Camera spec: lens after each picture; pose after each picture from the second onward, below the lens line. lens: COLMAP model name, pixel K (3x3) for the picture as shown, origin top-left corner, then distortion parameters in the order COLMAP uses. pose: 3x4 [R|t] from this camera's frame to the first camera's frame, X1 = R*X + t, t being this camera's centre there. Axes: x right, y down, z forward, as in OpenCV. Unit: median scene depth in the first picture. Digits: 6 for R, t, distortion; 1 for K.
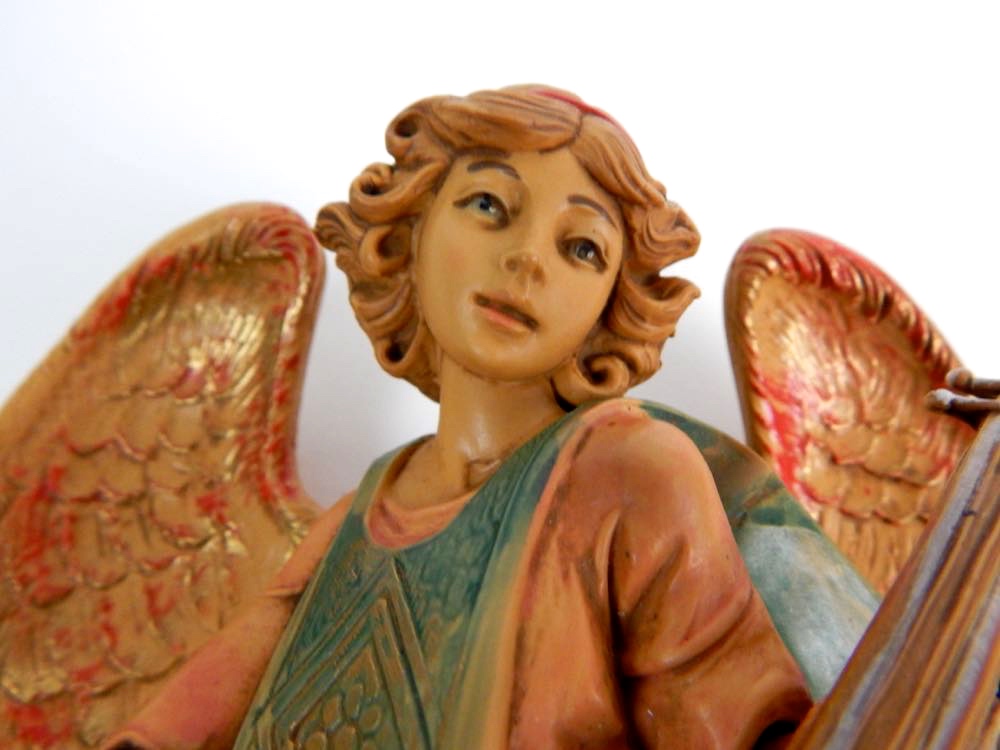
lens RADIAL K [[676.3, 0, 498.9], [0, 676.3, 378.2], [0, 0, 1]] dist [0.037103, -0.013722]
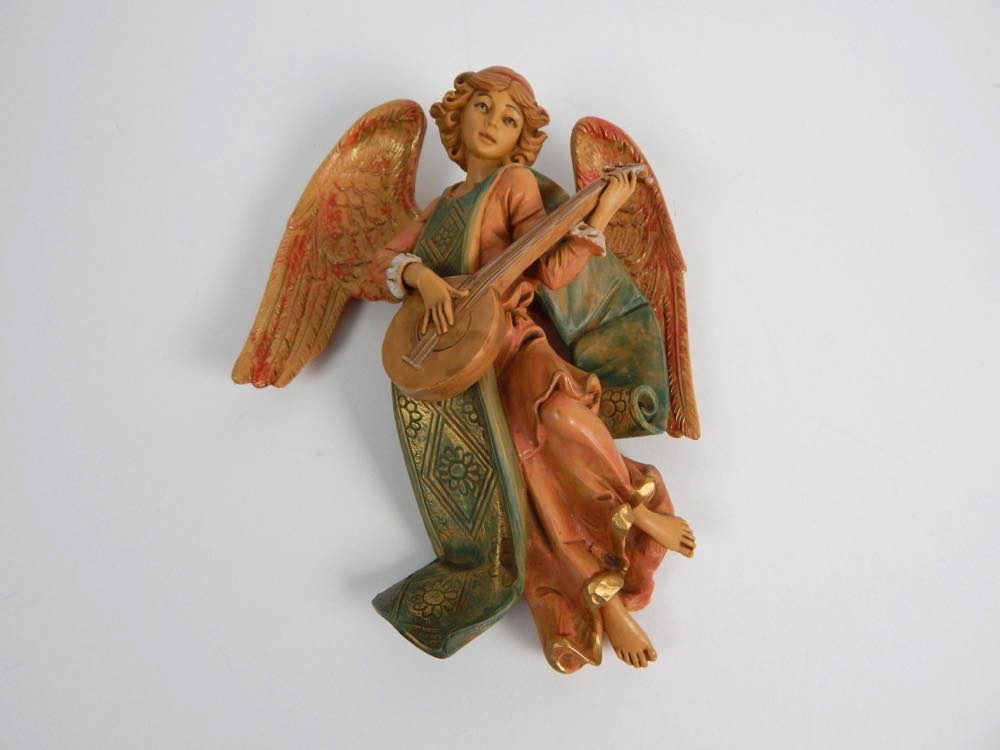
lens RADIAL K [[676.3, 0, 507.1], [0, 676.3, 375.2], [0, 0, 1]] dist [0.037103, -0.013722]
pose [[0.999054, 0.042717, -0.008143, 0.156842], [-0.040840, 0.985988, 0.161739, 0.437342], [0.014938, -0.161253, 0.986800, -2.171660]]
